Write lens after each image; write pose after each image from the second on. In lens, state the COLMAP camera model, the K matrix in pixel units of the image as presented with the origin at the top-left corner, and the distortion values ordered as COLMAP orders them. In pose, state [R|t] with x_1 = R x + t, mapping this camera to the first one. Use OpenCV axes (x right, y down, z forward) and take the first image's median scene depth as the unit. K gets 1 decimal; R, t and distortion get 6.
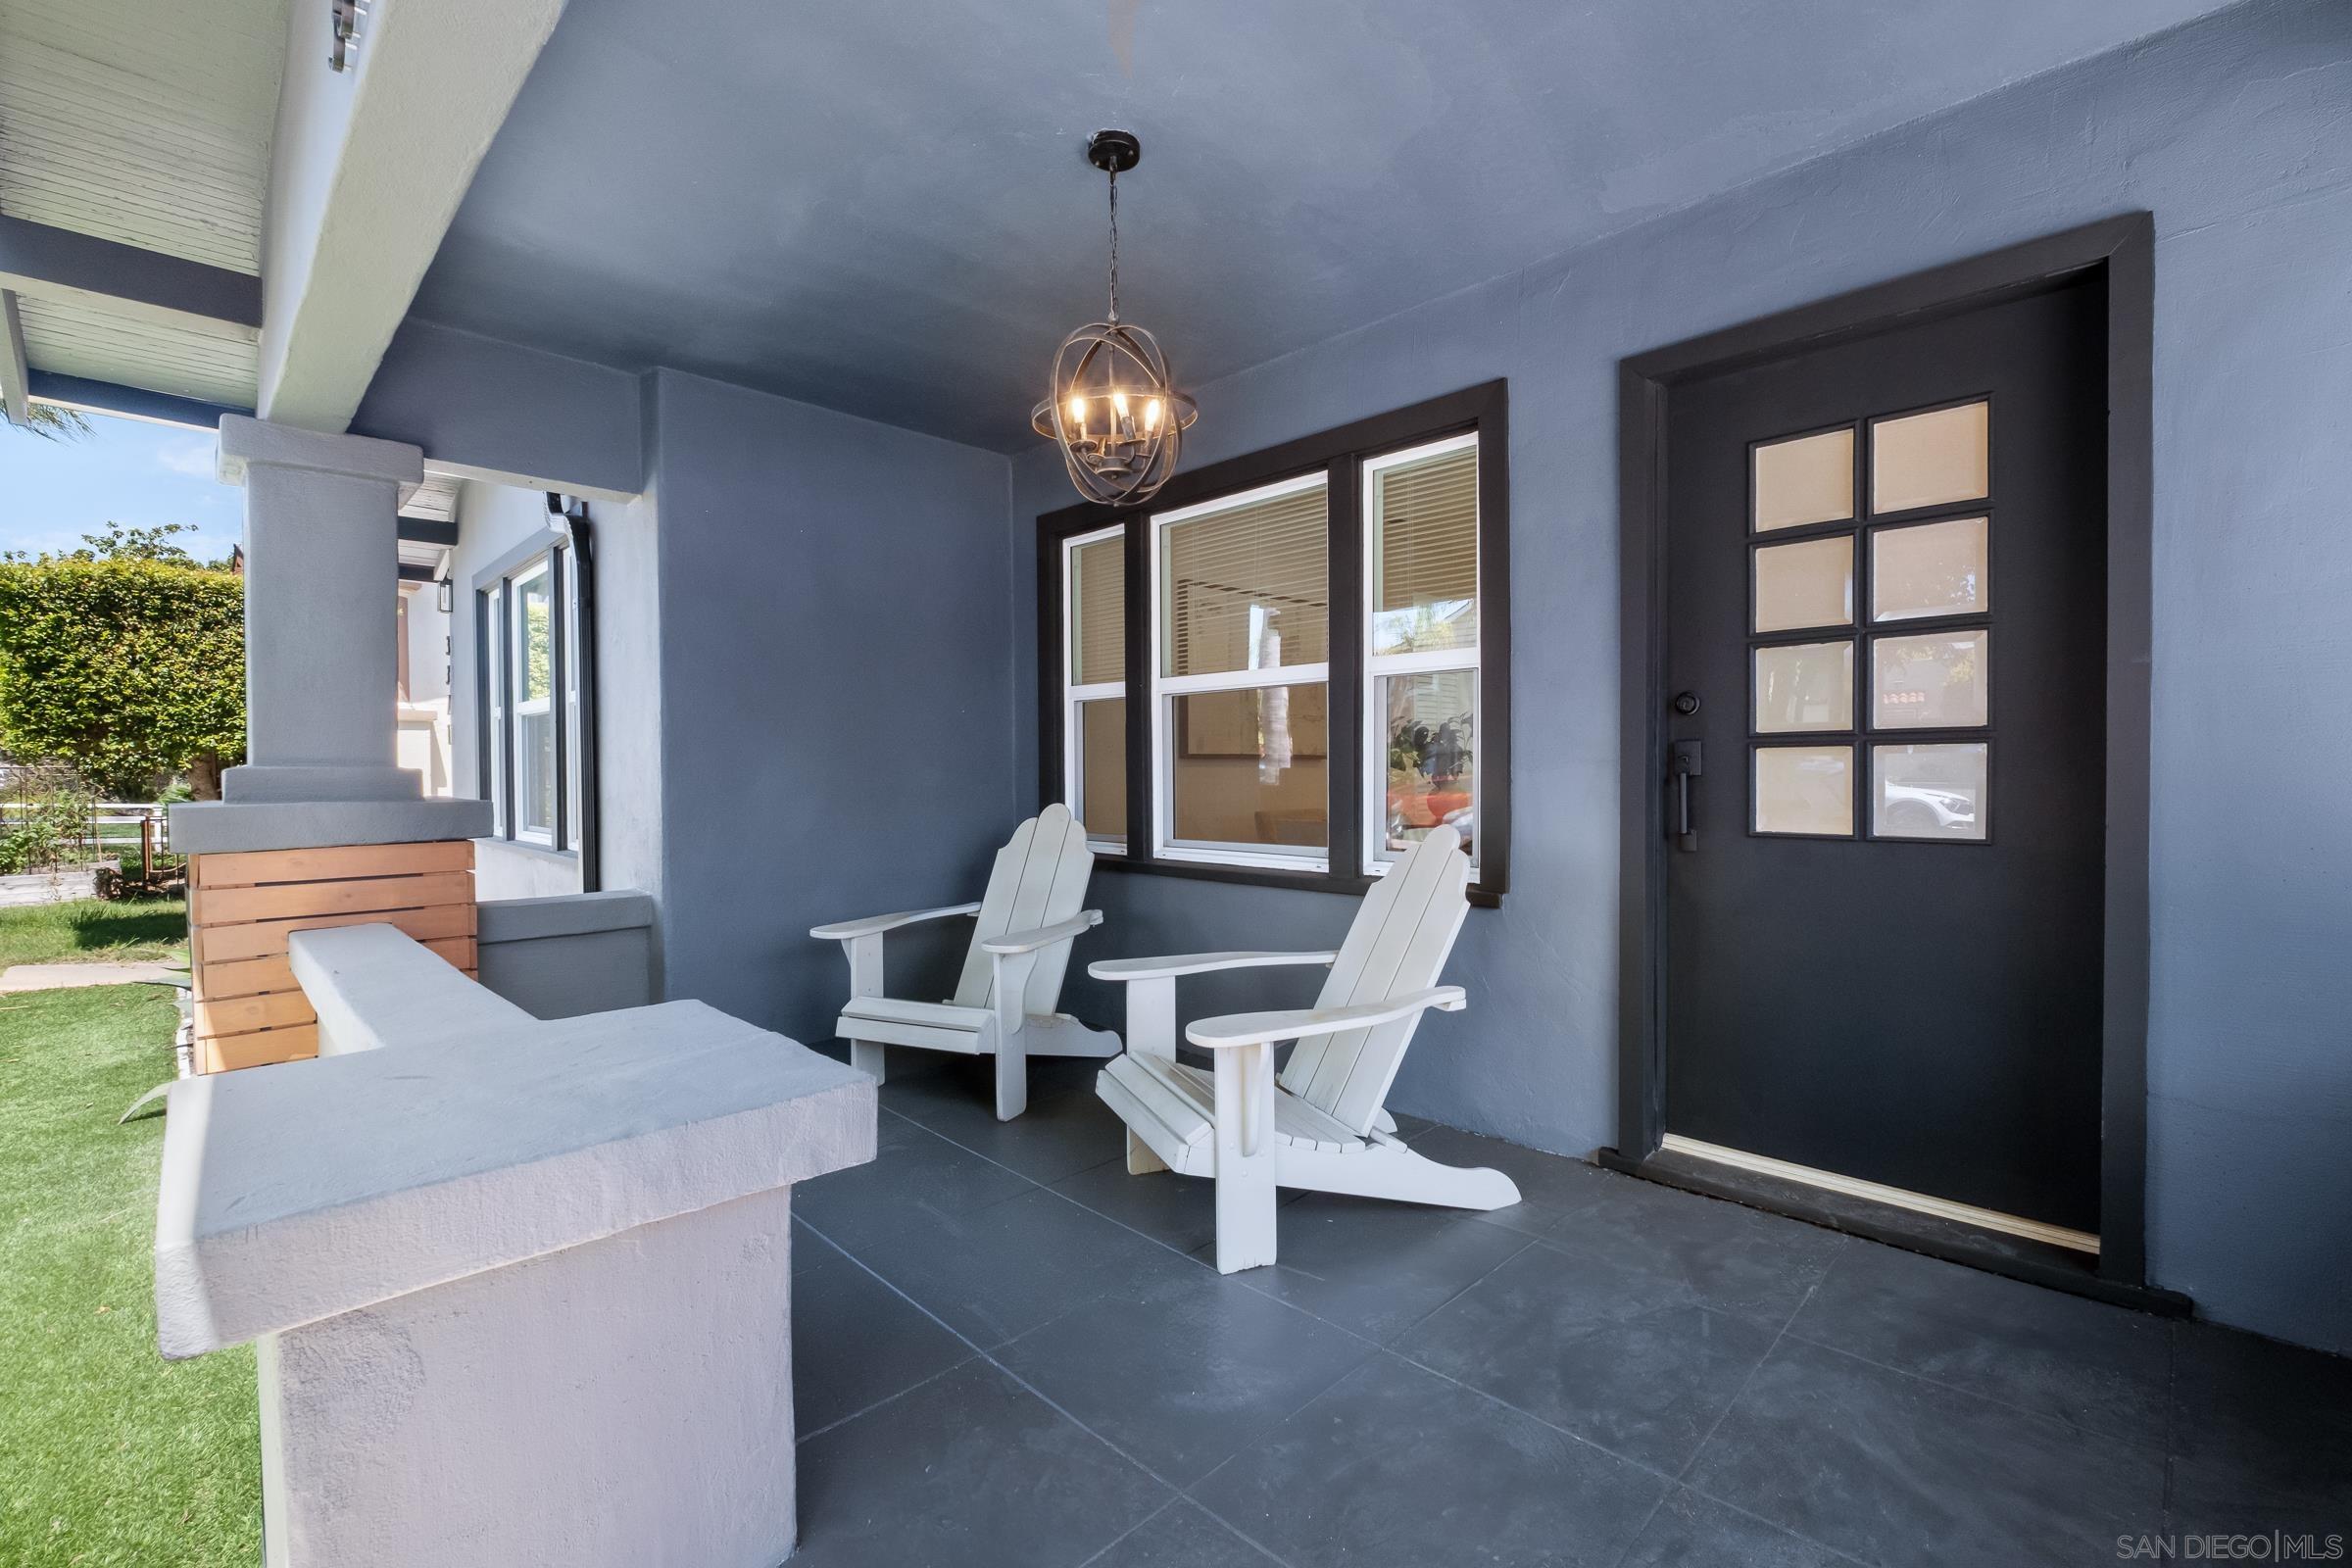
lens RADIAL K [[1023.2, 0, 1178.1], [0, 1023.2, 787.7], [0, 0, 1]] dist [-0.005411, 0.000095]
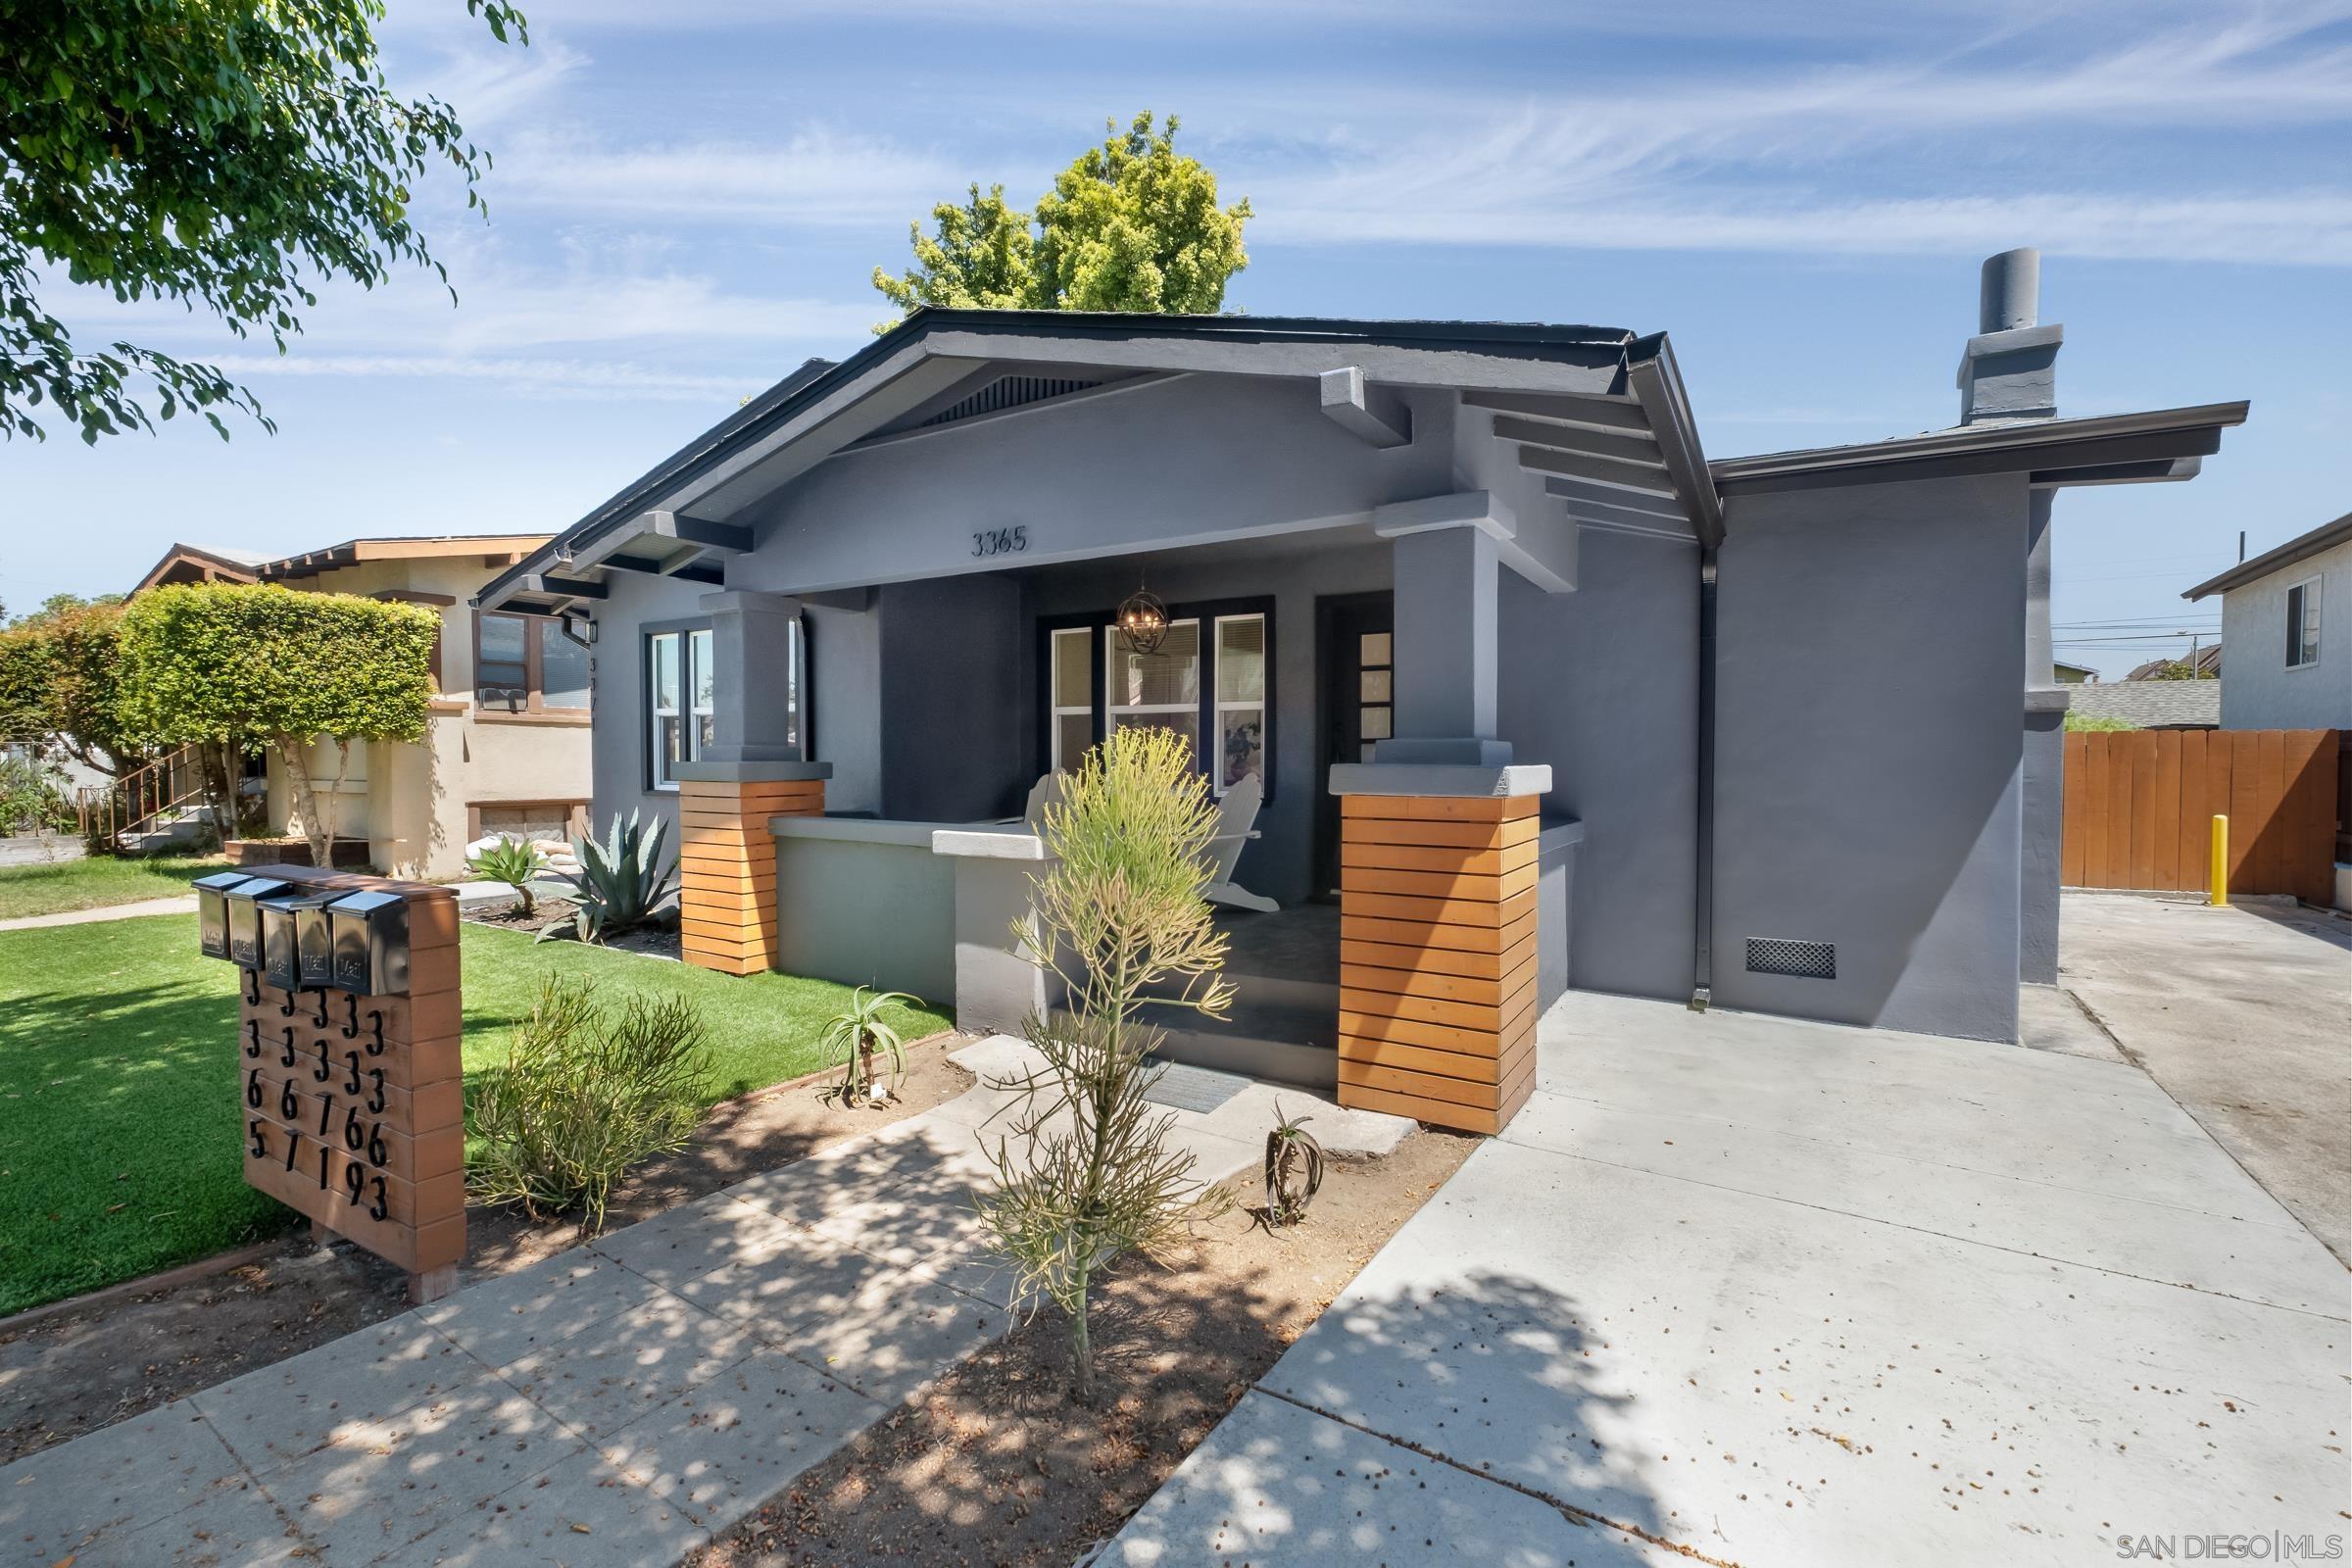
lens RADIAL K [[1023.2, 0, 1179.2], [0, 1023.2, 779.6], [0, 0, 1]] dist [-0.005411, 0.000095]
pose [[0.973915, 0.002112, 0.226902, -0.191778], [-0.003271, 0.999983, 0.004734, 0.016026], [-0.226889, -0.005353, 0.973906, -0.560429]]
